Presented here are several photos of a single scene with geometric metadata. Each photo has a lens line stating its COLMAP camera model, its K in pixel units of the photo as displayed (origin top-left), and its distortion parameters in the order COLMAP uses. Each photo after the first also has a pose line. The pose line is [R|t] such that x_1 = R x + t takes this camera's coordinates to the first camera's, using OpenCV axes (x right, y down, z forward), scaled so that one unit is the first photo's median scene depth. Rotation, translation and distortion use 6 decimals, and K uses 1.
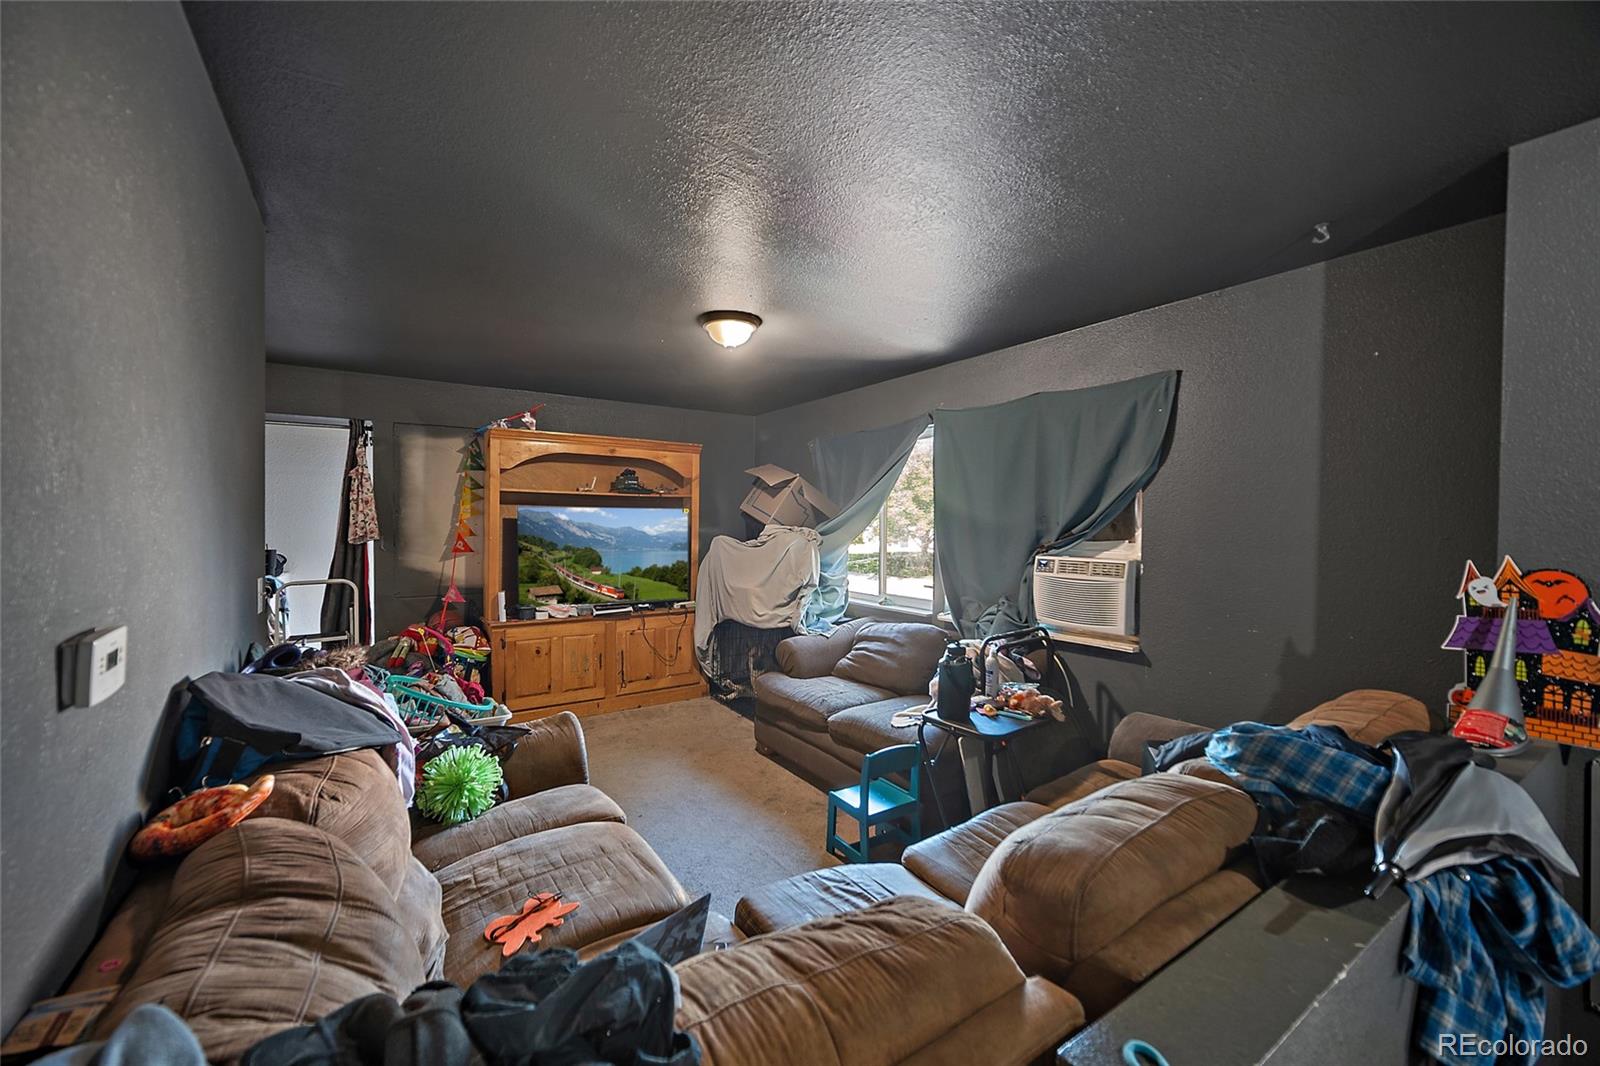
lens RADIAL K [[639.5, 0, 793.5], [0, 639.5, 525.5], [0, 0, 1]] dist [-0.003326, 0.000146]
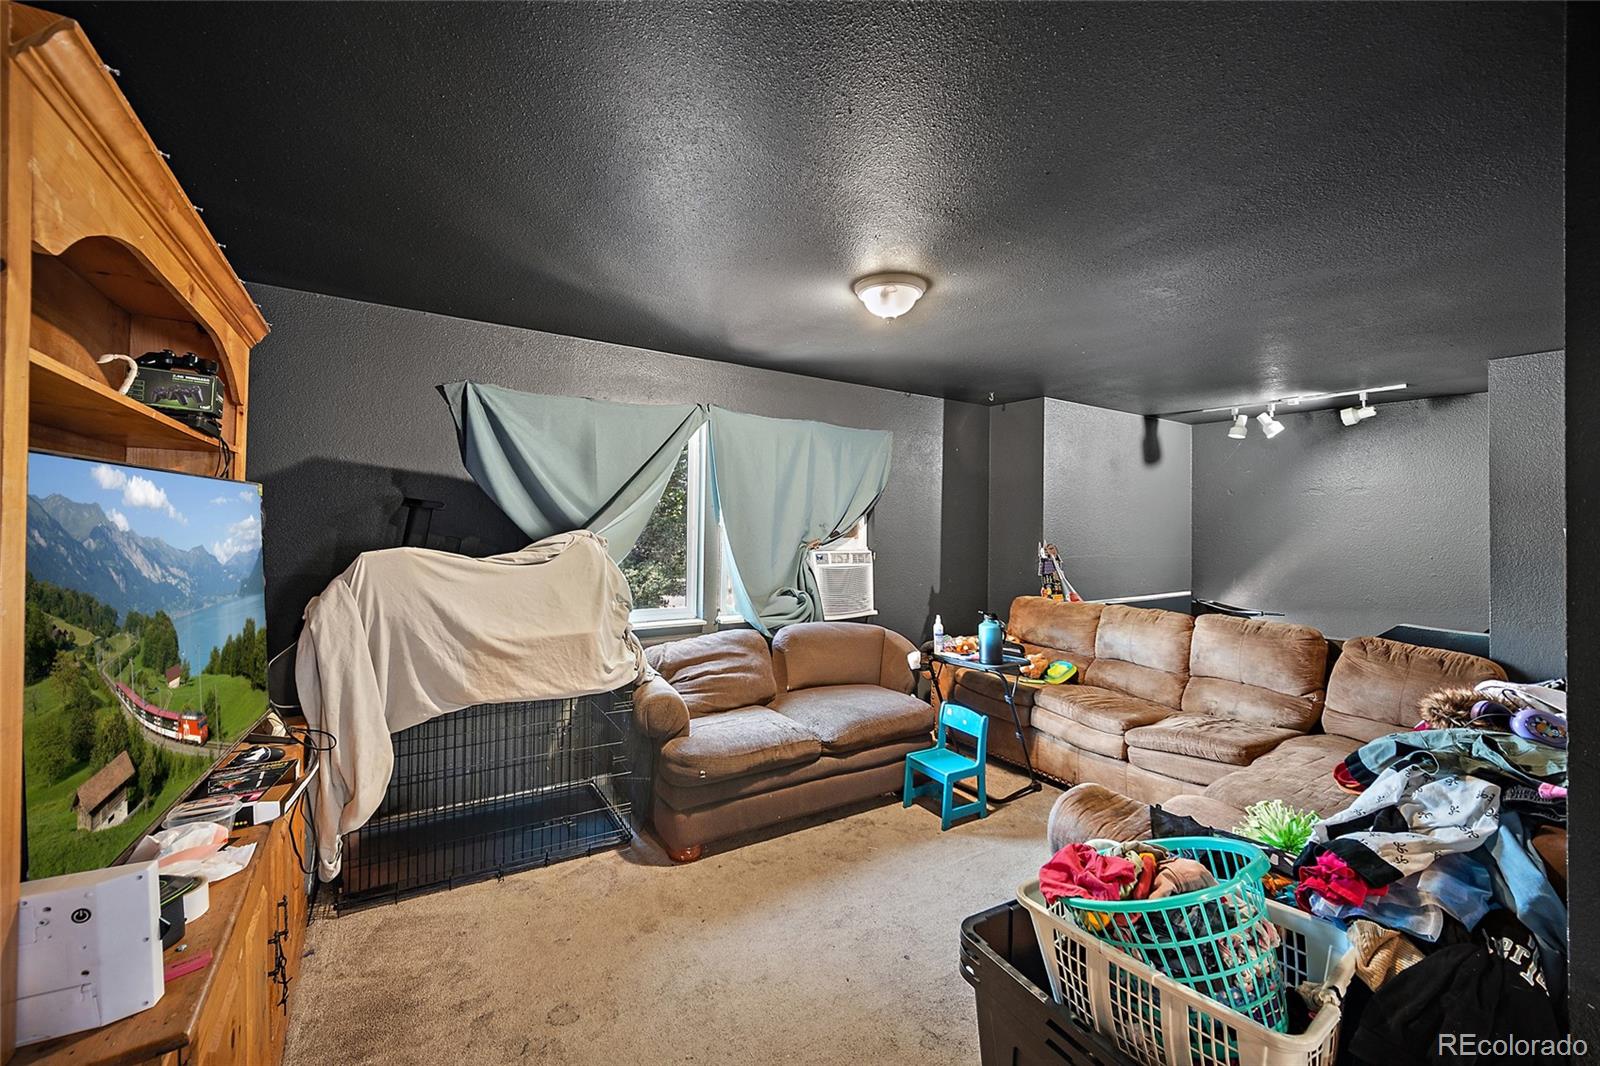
lens RADIAL K [[639.5, 0, 793.5], [0, 639.5, 525.5], [0, 0, 1]] dist [-0.003326, 0.000146]
pose [[0.004014, -0.003615, 0.999985, -0.646566], [-0.007778, 0.999963, 0.003646, -0.006892], [-0.999962, -0.007793, 0.003985, 0.779106]]
